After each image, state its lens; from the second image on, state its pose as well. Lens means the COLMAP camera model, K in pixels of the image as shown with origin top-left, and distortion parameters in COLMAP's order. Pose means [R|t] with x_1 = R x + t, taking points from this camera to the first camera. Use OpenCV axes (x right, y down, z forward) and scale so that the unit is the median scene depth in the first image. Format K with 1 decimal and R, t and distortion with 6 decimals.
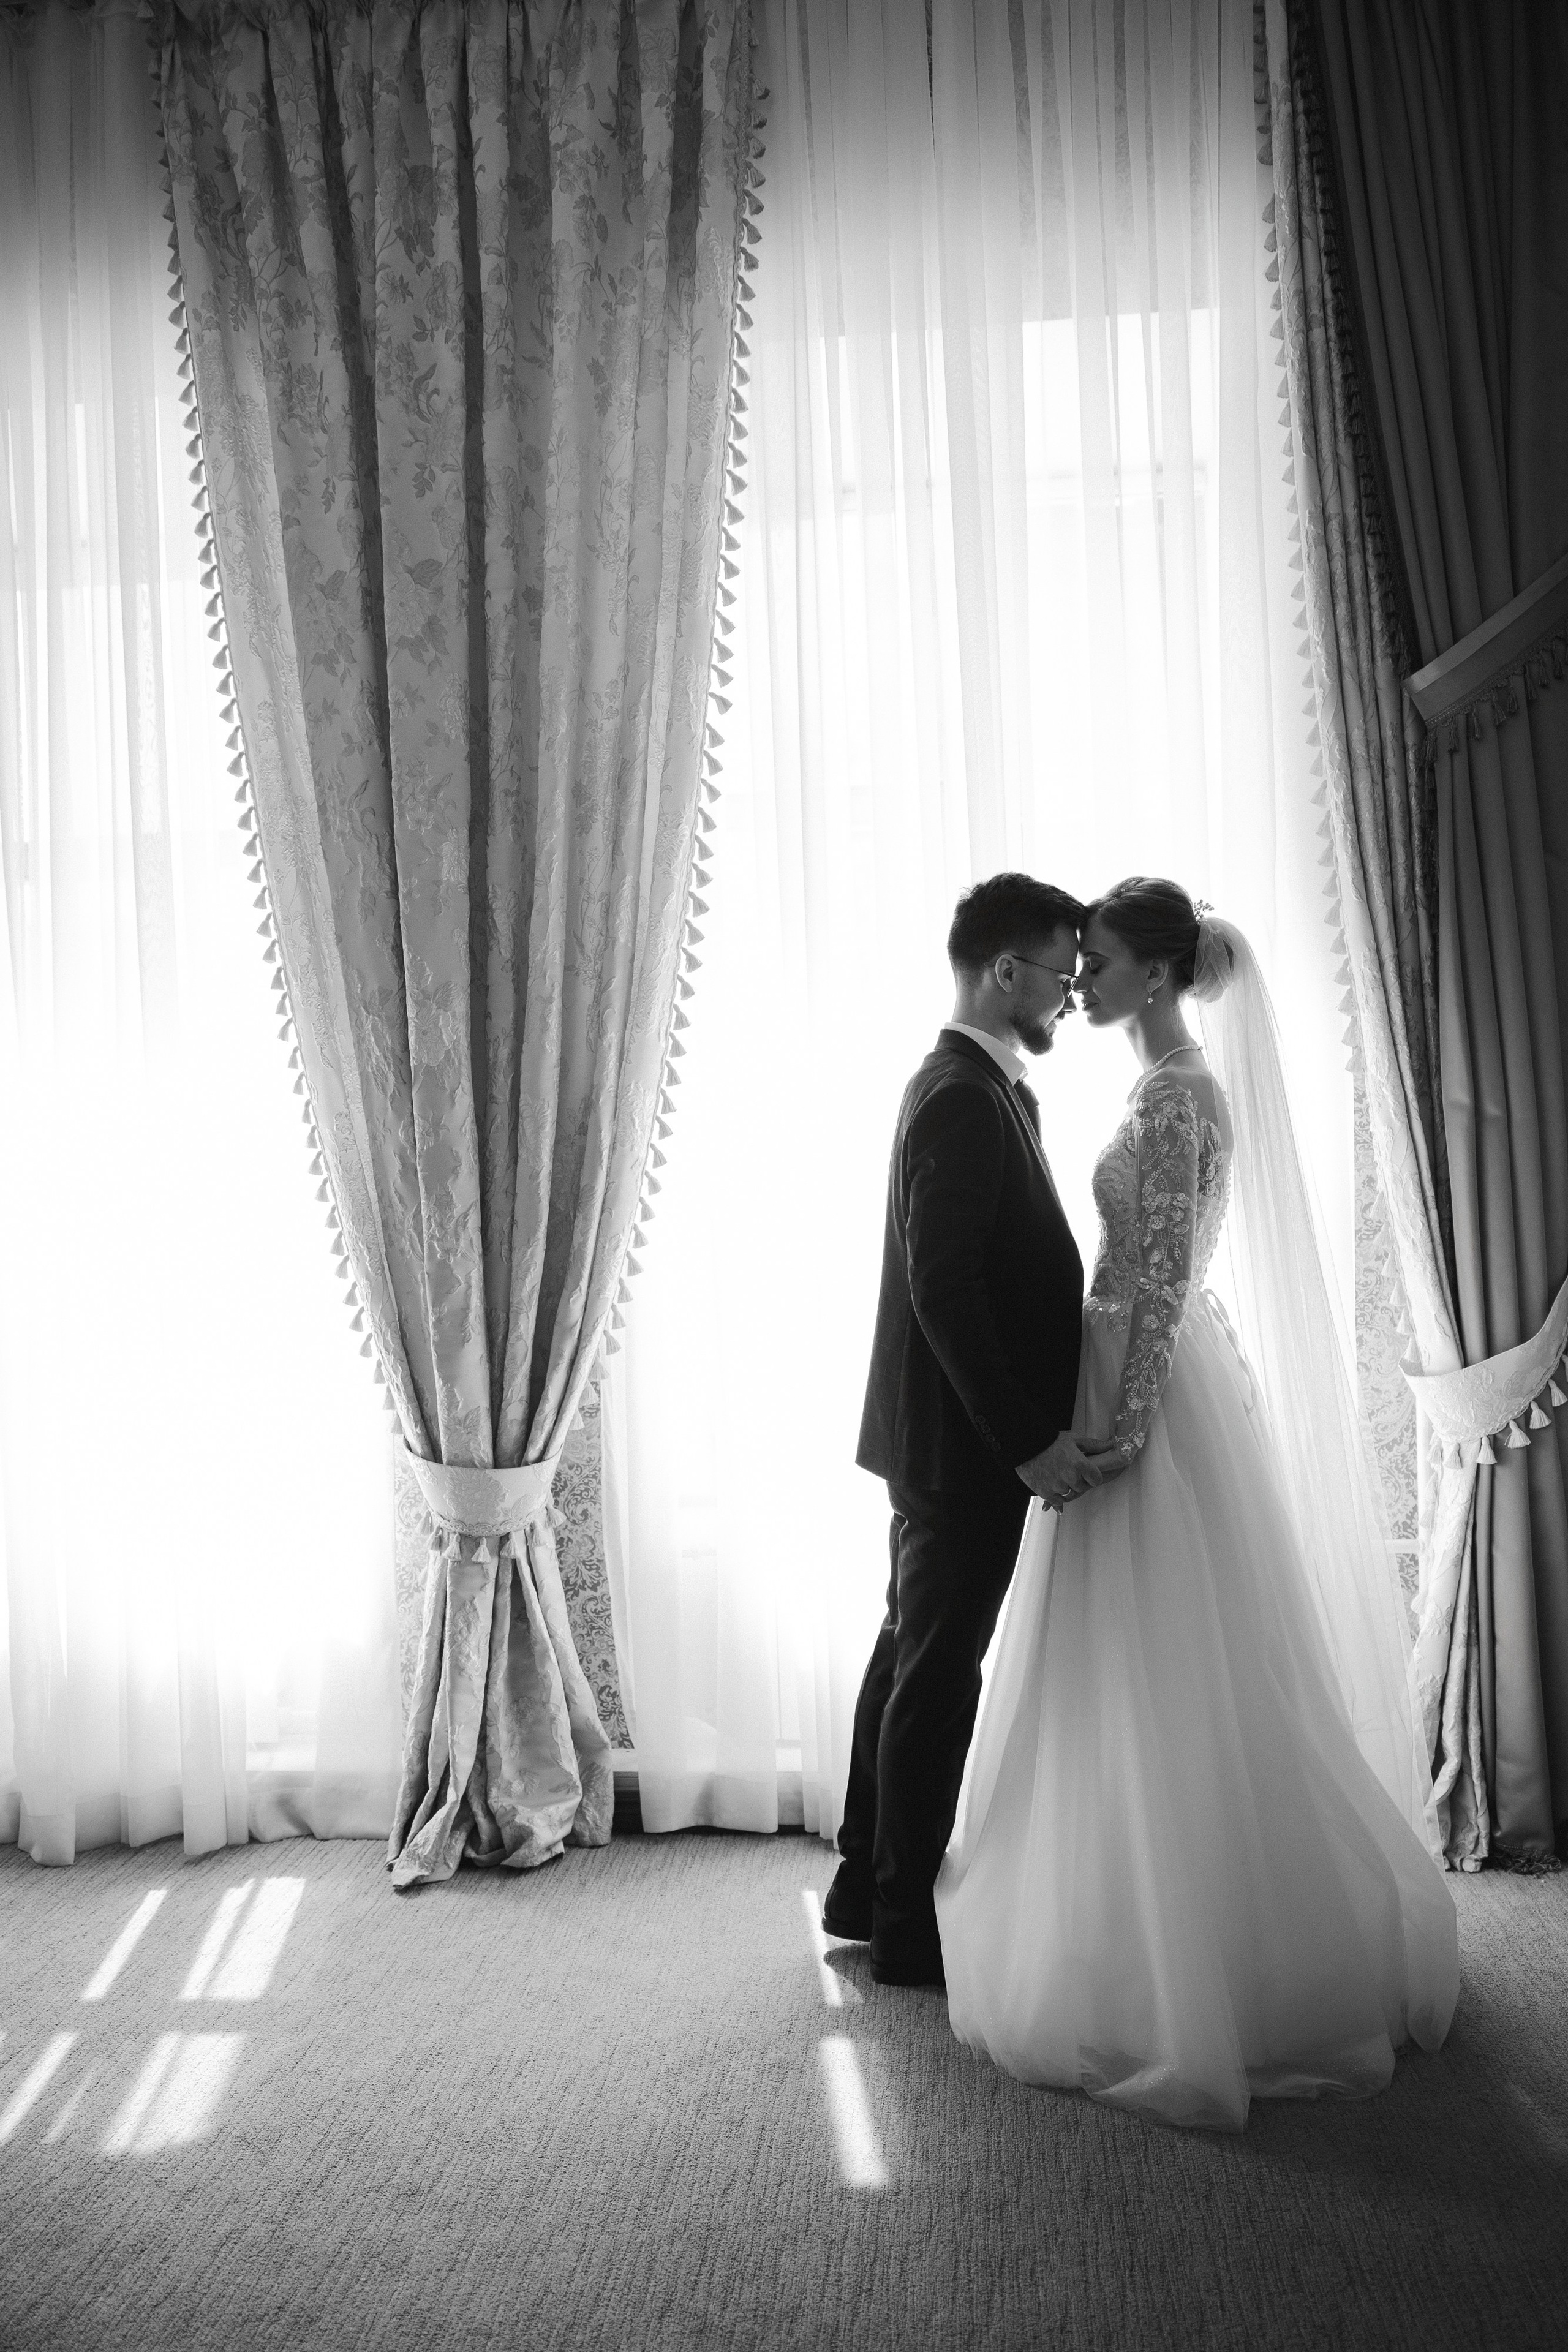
lens RADIAL K [[1868.7, 0, 819.8], [0, 1868.7, 1148.1], [0, 0, 1]] dist [-0.012348, 0.000827]
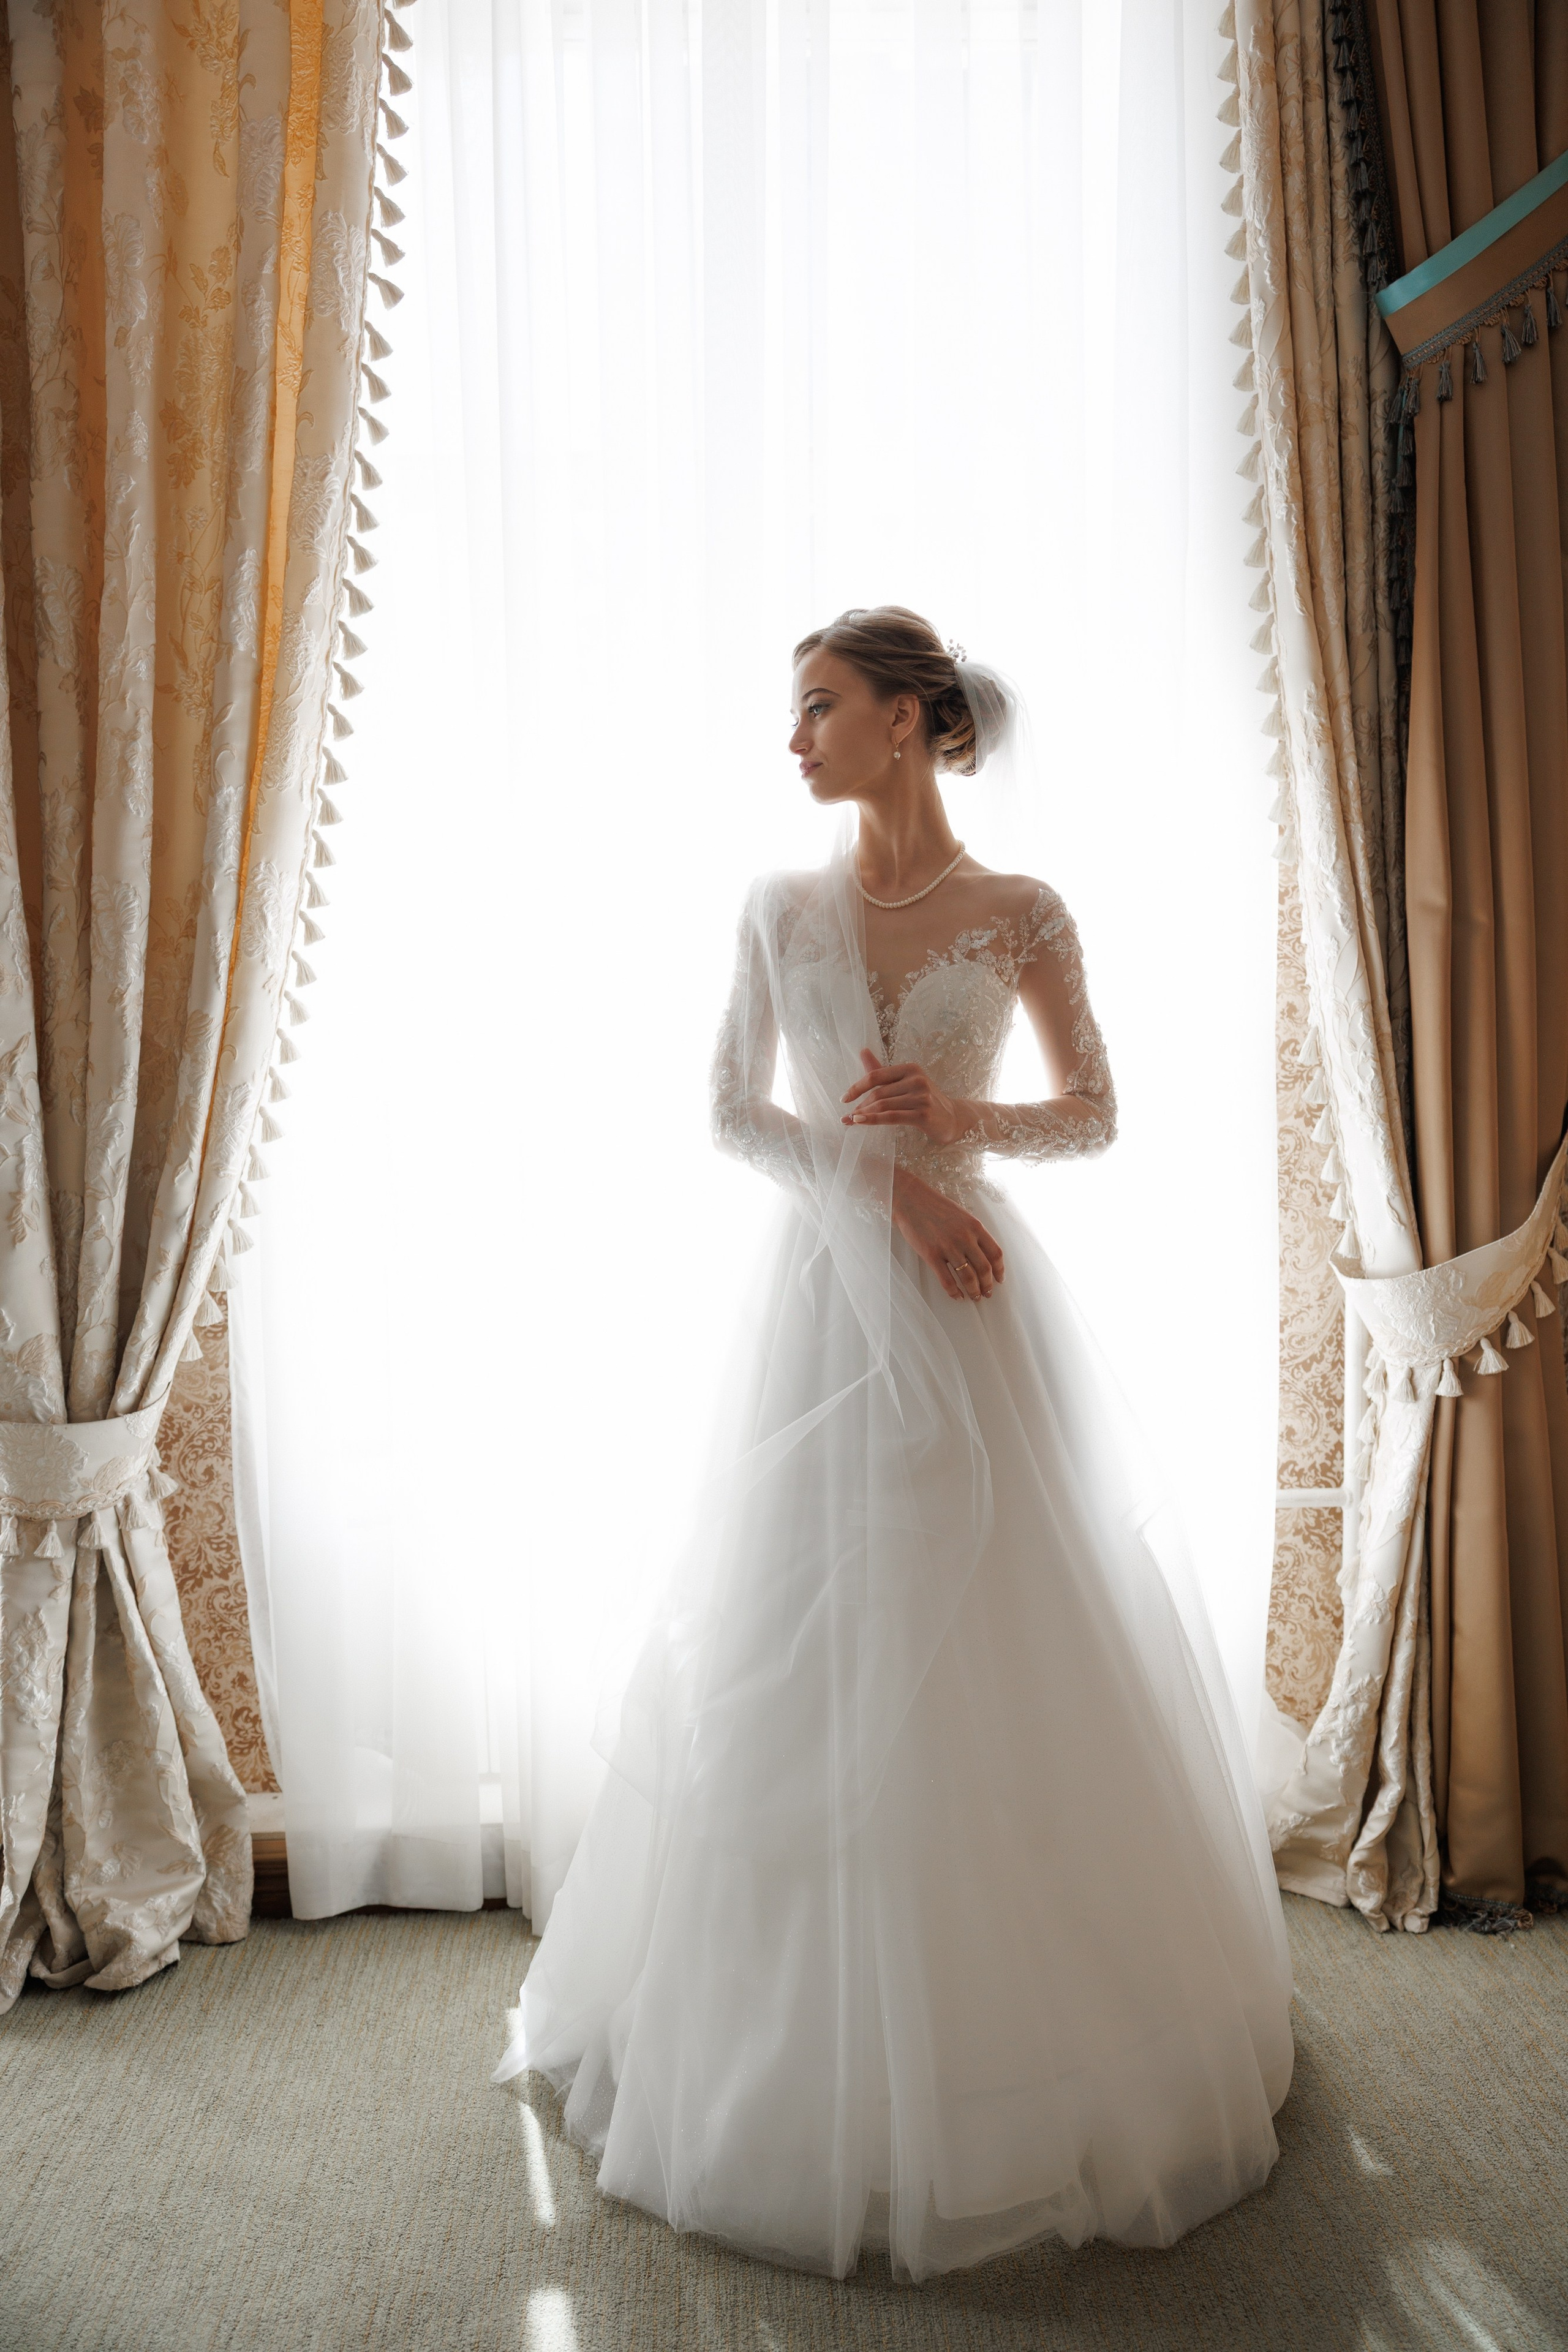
lens RADIAL K [[2143.7, 0, 805.1], [0, 2143.7, 1177.2], [0, 0, 1]] dist [-0.000516, 0.042759]
pose [[0.992212, -0.004977, 0.124465, -0.001568], [-0.007794, 0.994763, 0.101910, -0.001640], [-0.124320, -0.102086, 0.986977, 0.194424]]
